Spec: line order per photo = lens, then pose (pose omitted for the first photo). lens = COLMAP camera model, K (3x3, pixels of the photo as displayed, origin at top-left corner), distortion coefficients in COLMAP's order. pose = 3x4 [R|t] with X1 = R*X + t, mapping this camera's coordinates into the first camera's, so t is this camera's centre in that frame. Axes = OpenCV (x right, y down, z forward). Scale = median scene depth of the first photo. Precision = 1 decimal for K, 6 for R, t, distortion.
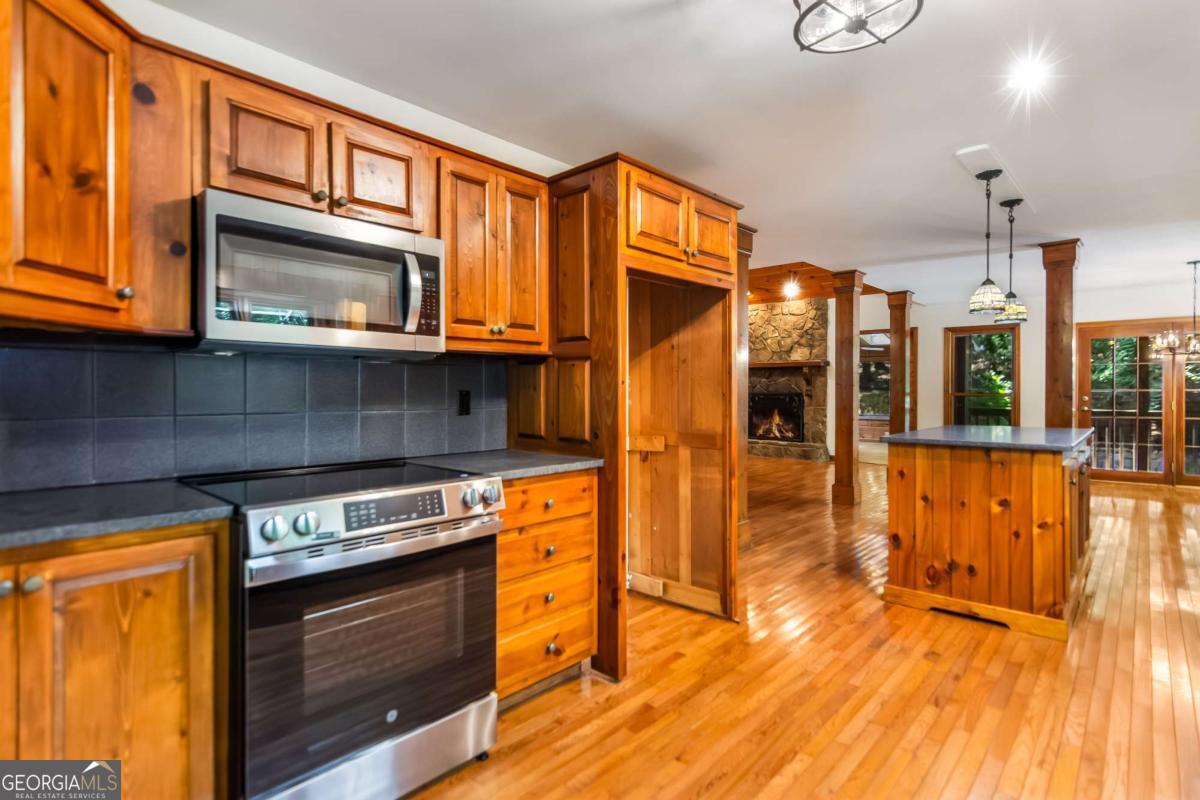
lens RADIAL K [[588.9, 0, 597.4], [0, 588.9, 397.7], [0, 0, 1]] dist [-0.001709, -0.000017]
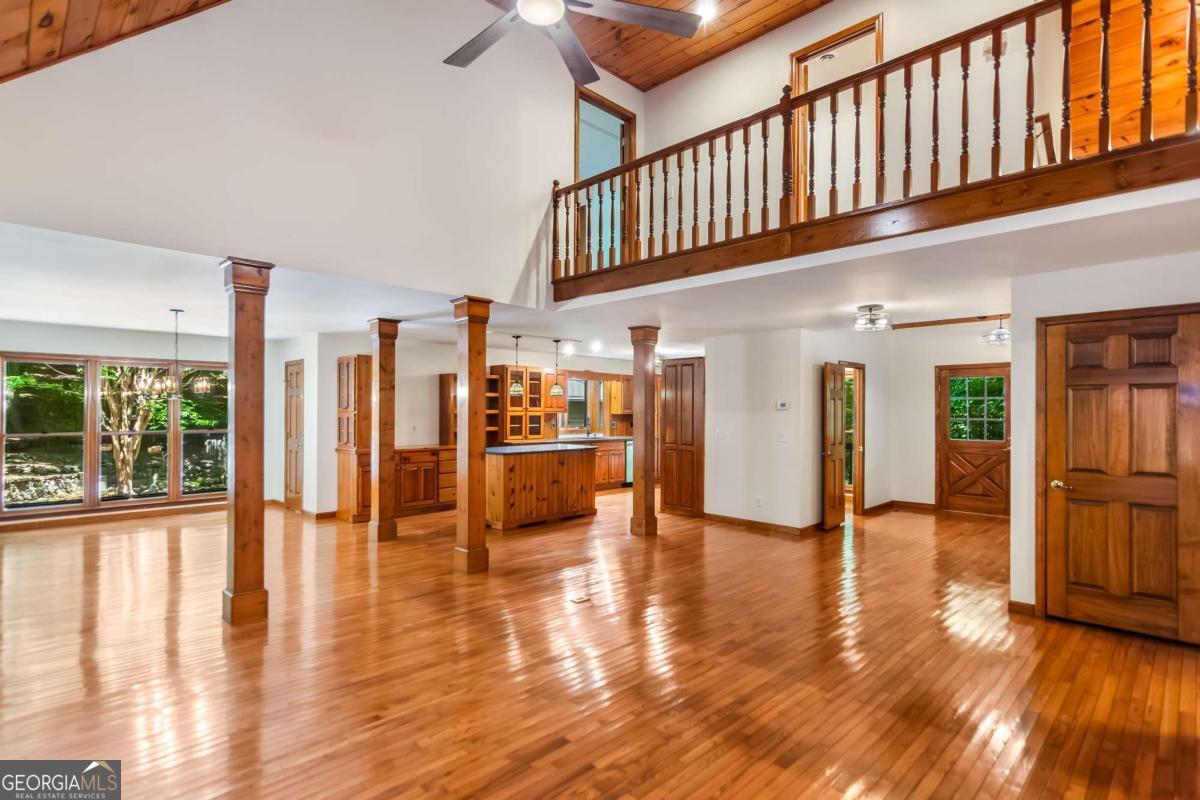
lens RADIAL K [[594.0, 0, 594.0], [0, 594.0, 405.3], [0, 0, 1]] dist [0.000406, 0.000141]
pose [[-0.999026, -0.005298, 0.043806, 0.125014], [-0.005253, 0.999986, 0.001136, -0.039472], [-0.043812, 0.000905, -0.999039, 1.124250]]
